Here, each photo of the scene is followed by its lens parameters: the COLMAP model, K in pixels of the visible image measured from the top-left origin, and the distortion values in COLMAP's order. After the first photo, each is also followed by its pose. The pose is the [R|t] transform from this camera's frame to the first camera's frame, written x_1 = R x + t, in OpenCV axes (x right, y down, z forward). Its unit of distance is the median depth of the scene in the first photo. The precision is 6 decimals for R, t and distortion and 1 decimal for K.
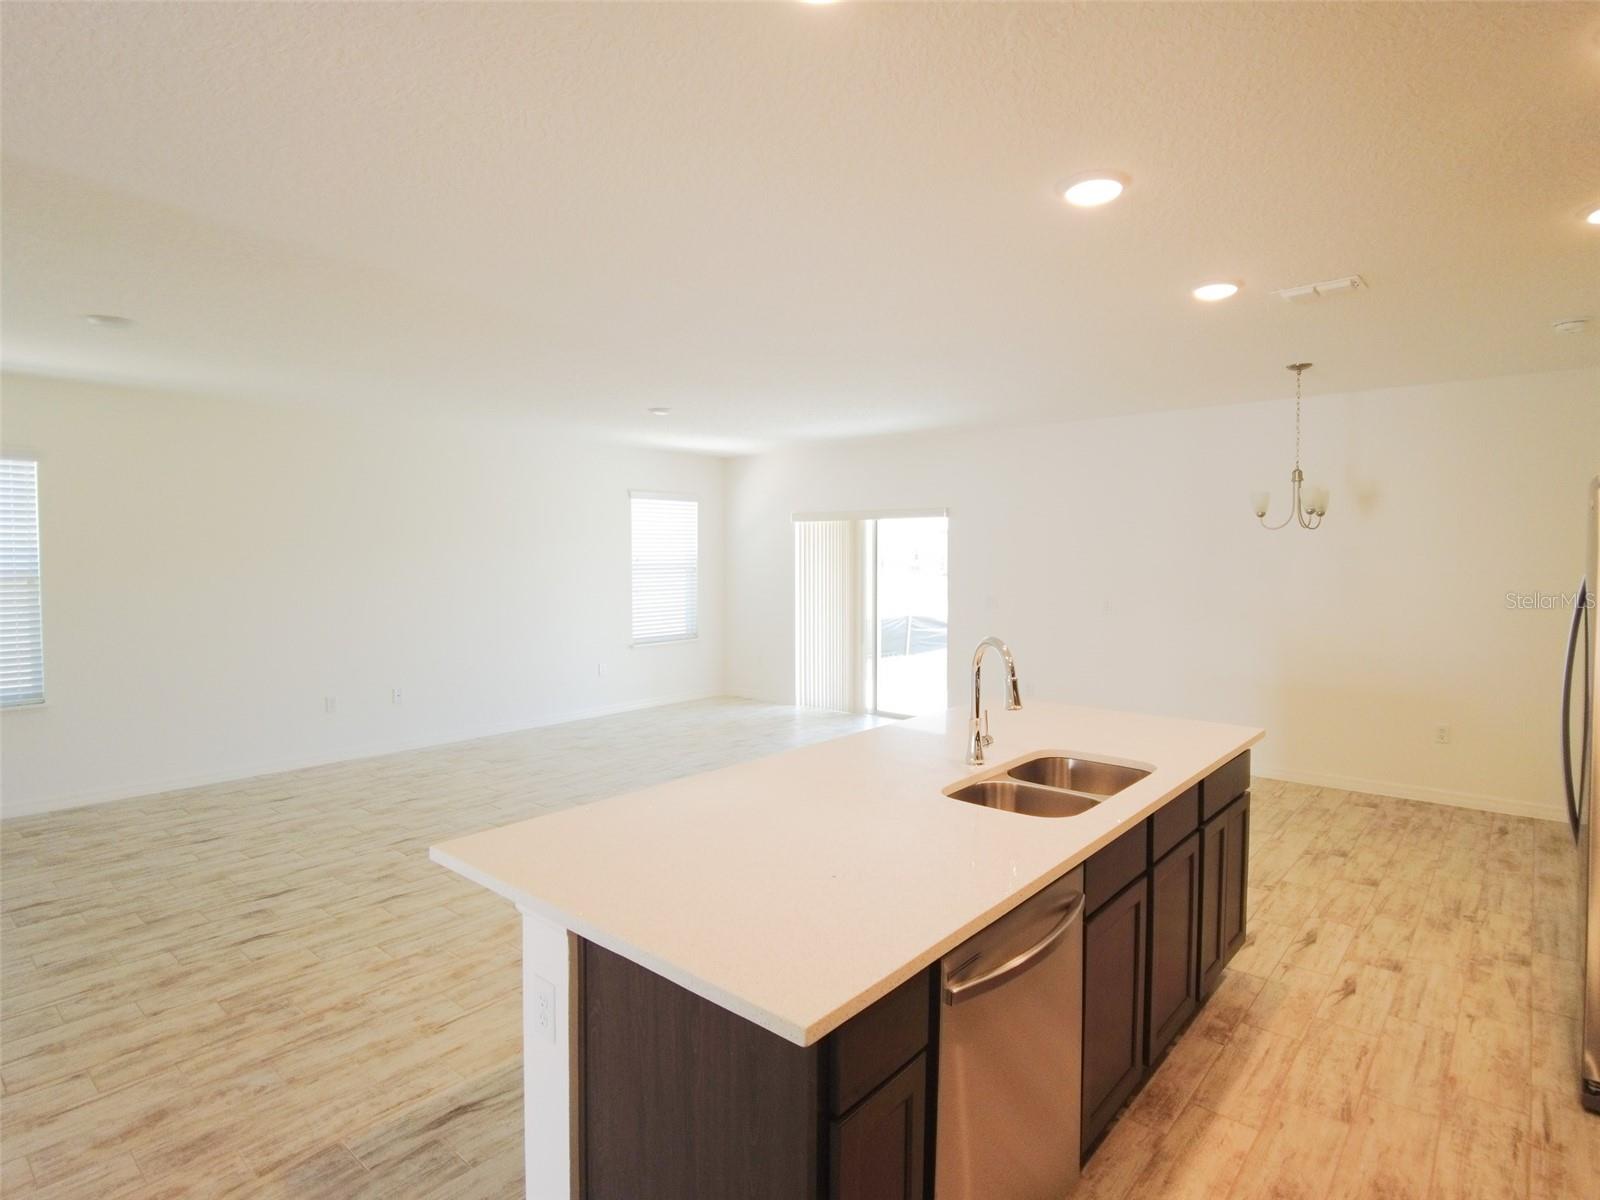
lens RADIAL K [[848.4, 0, 798.3], [0, 848.4, 594.8], [0, 0, 1]] dist [-0.009377, 0.000318]
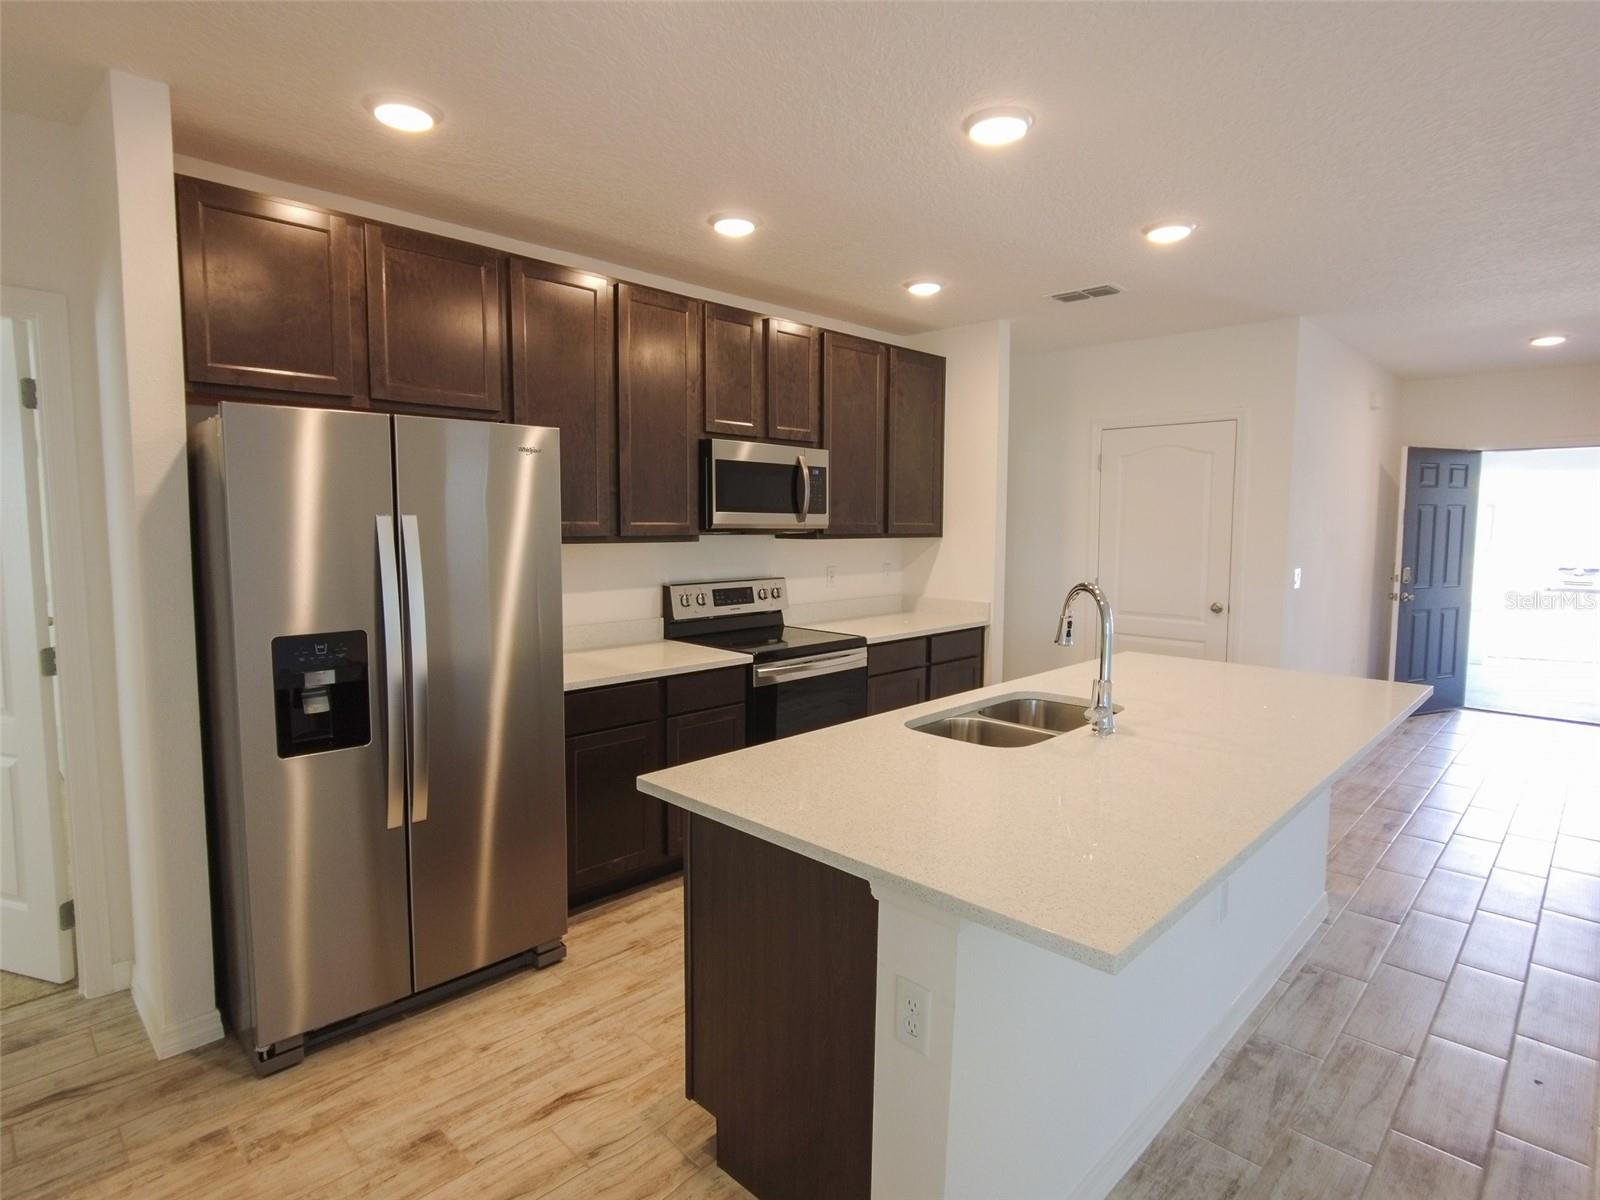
lens RADIAL K [[849.7, 0, 800.4], [0, 849.7, 594.4], [0, 0, 1]] dist [-0.003355, -0.001493]
pose [[-0.998378, -0.010458, 0.055958, 0.363162], [-0.002647, 0.990445, 0.137881, -0.050719], [-0.056865, 0.137509, -0.988867, 1.433626]]
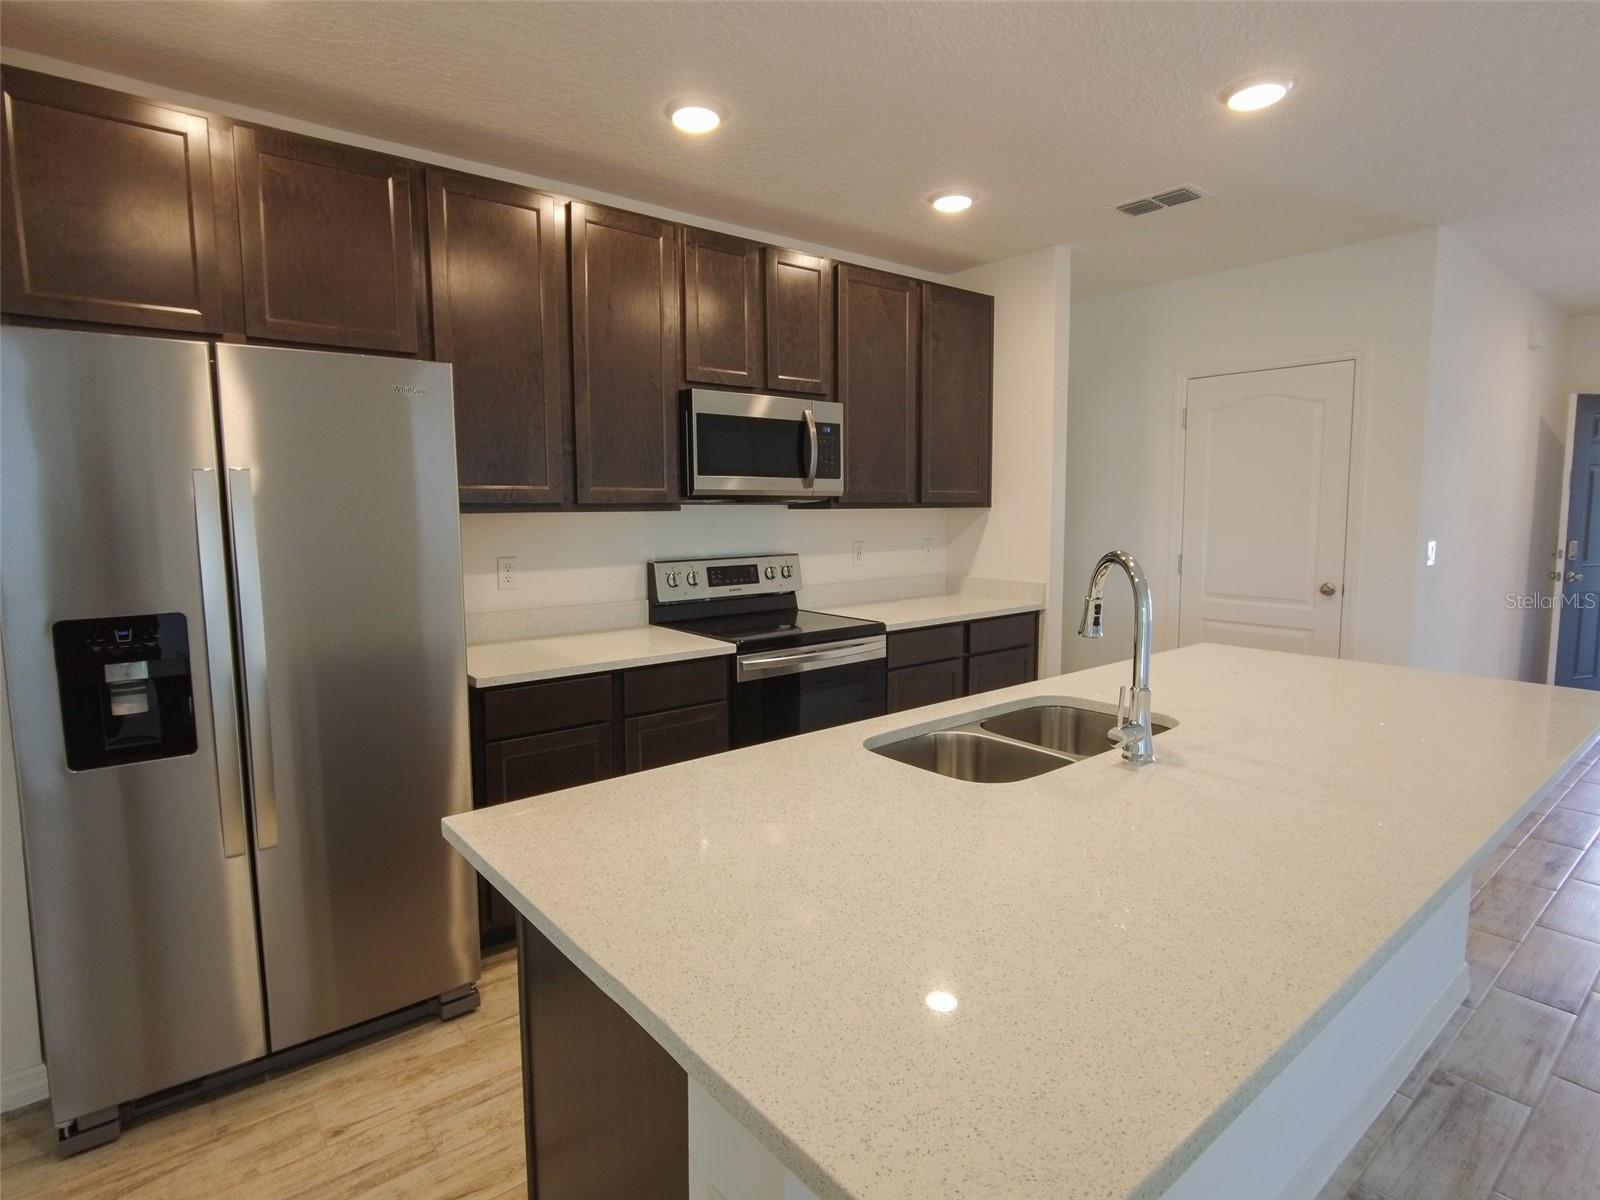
lens RADIAL K [[848.4, 0, 798.3], [0, 848.4, 594.8], [0, 0, 1]] dist [-0.009377, 0.000318]
pose [[-0.985705, -0.012781, 0.167993, 0.268779], [0.013945, 0.987508, 0.156950, -0.019898], [-0.167900, 0.157049, -0.973214, 1.249437]]
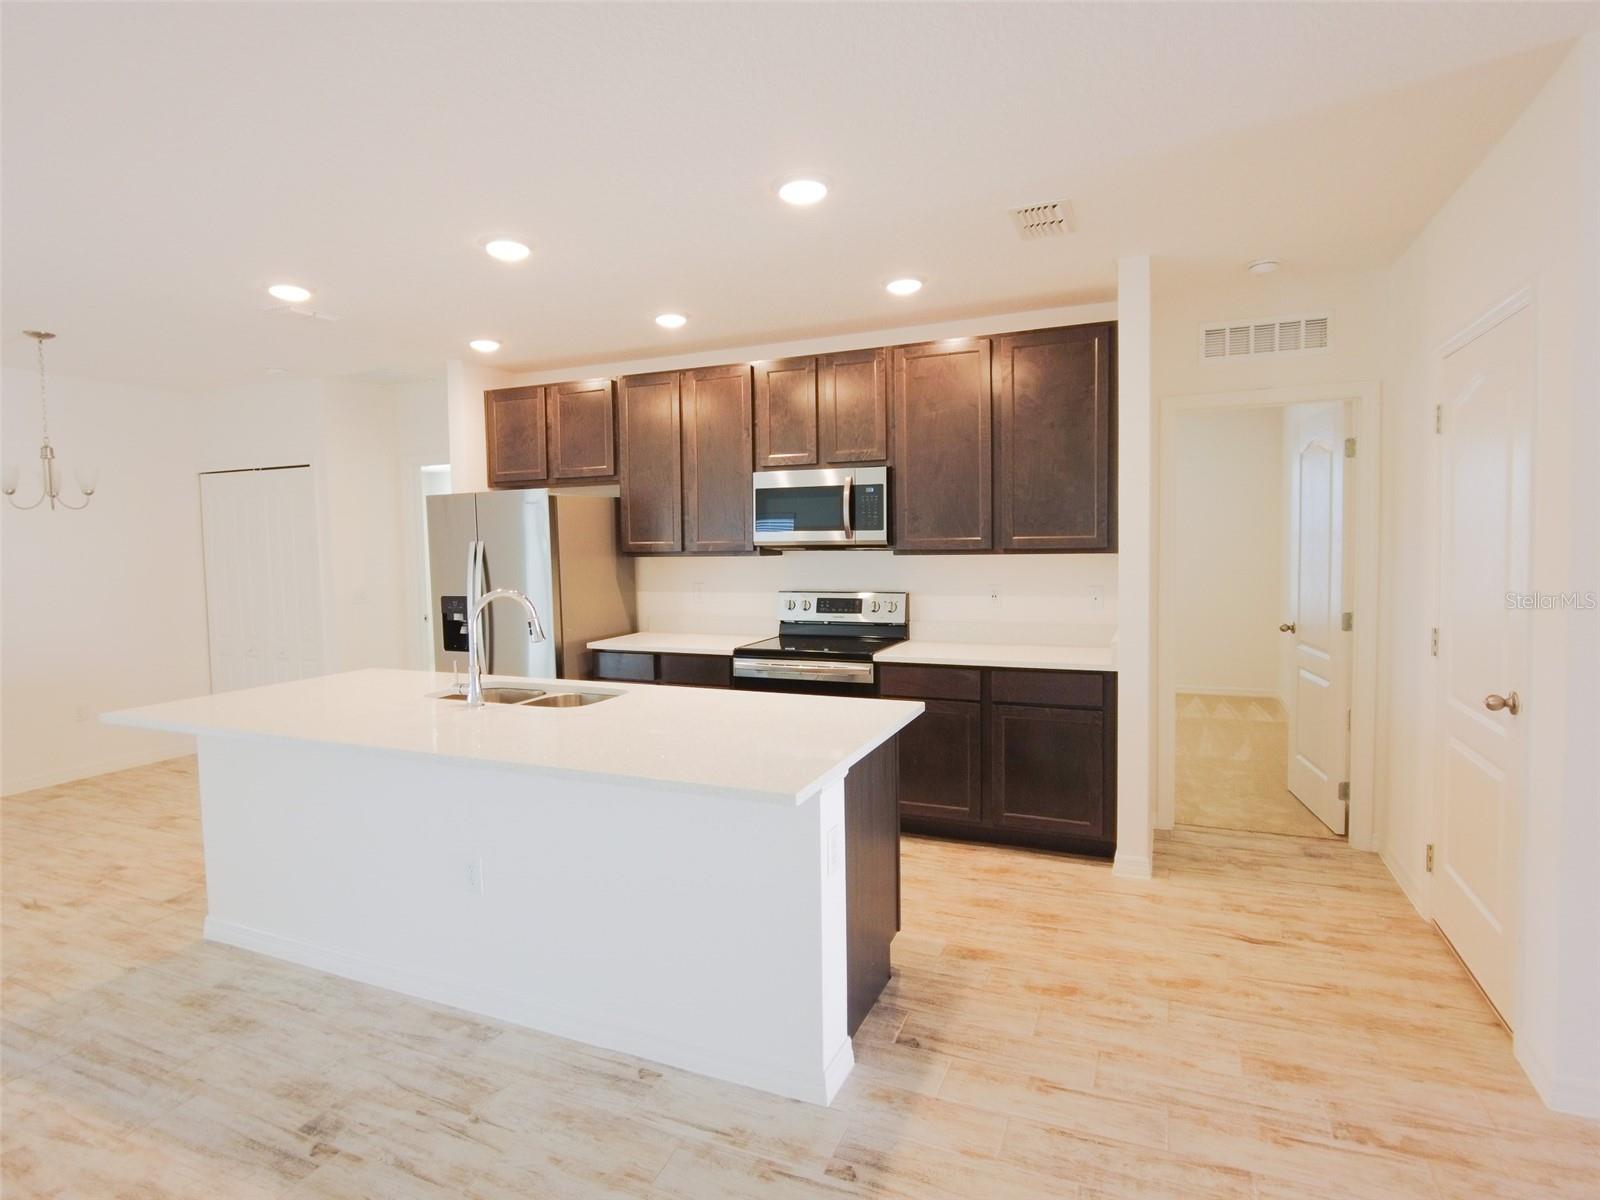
lens RADIAL K [[848.4, 0, 798.3], [0, 848.4, 594.8], [0, 0, 1]] dist [-0.009377, 0.000318]
pose [[-0.306024, -0.055013, 0.950433, -0.754500], [0.063930, 0.994888, 0.078171, -0.006651], [-0.949875, 0.084684, -0.300943, 0.694223]]
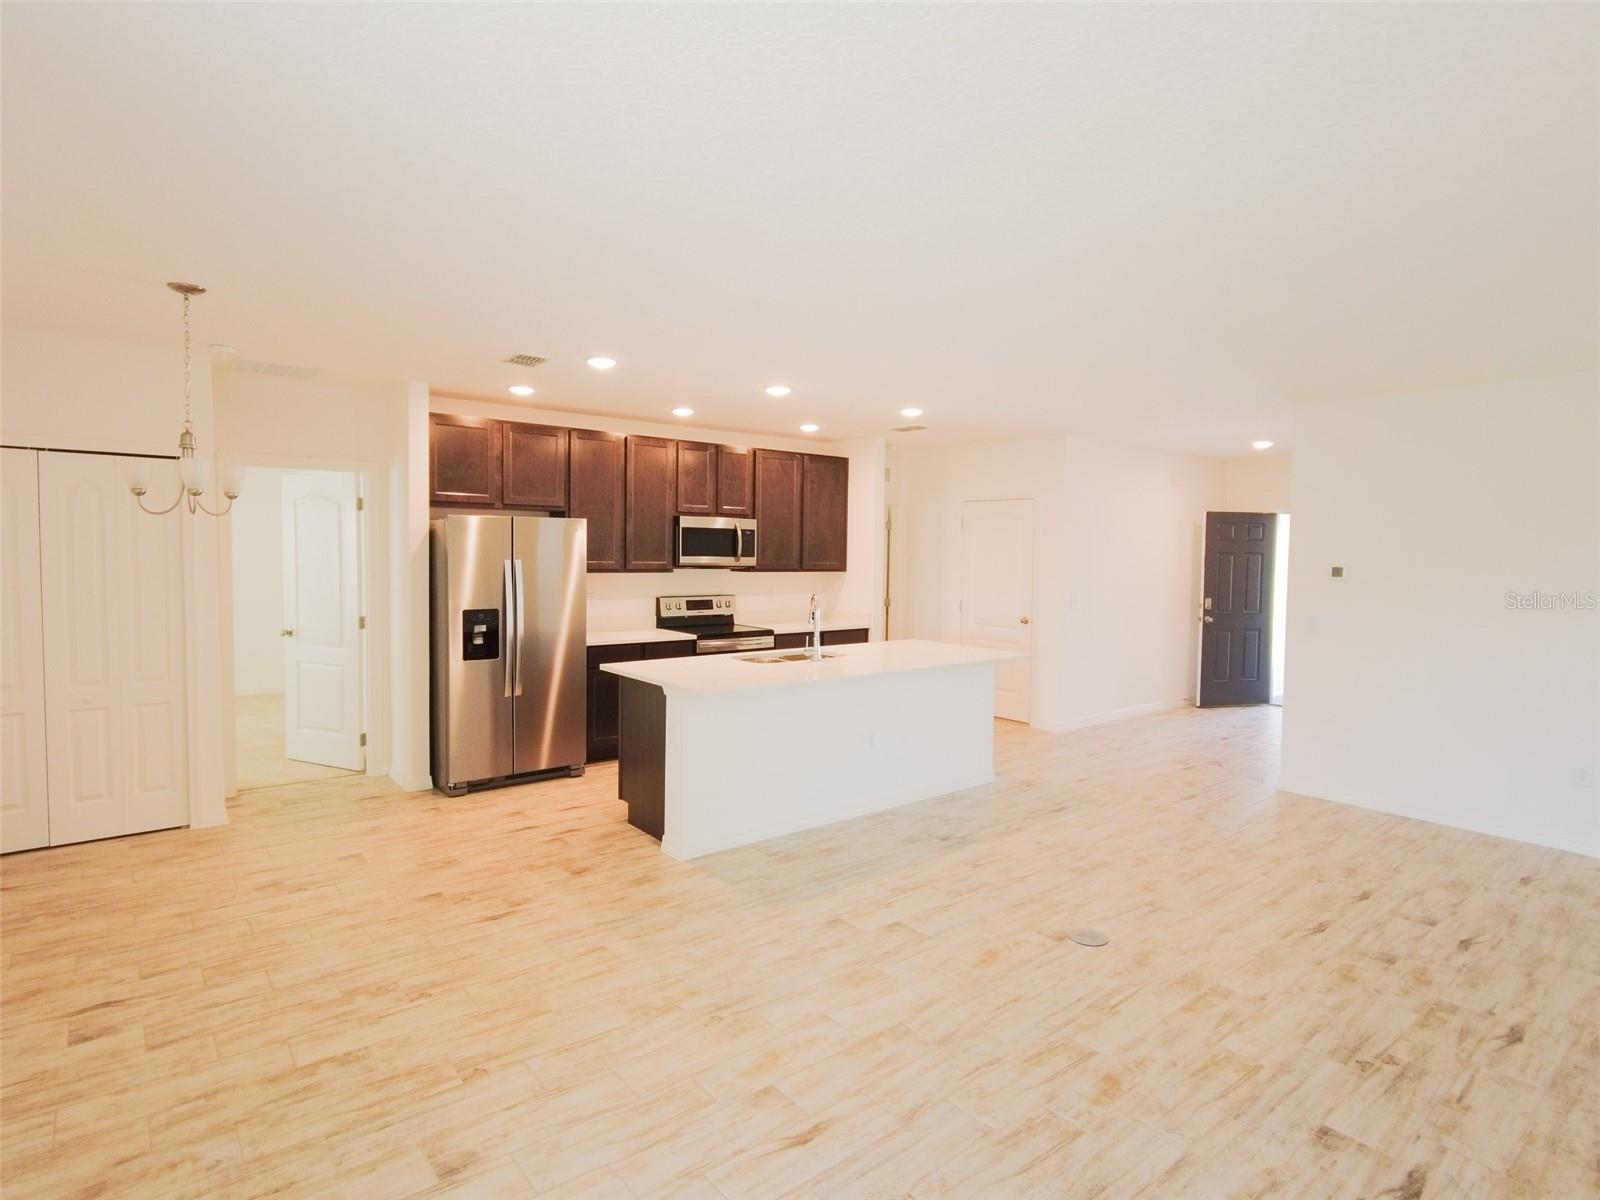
lens RADIAL K [[848.4, 0, 798.3], [0, 848.4, 594.8], [0, 0, 1]] dist [-0.009377, 0.000318]
pose [[-0.985621, -0.024828, 0.167136, -0.059649], [-0.007492, 0.994595, 0.103564, -0.120899], [-0.168804, 0.100823, -0.980479, 2.226998]]
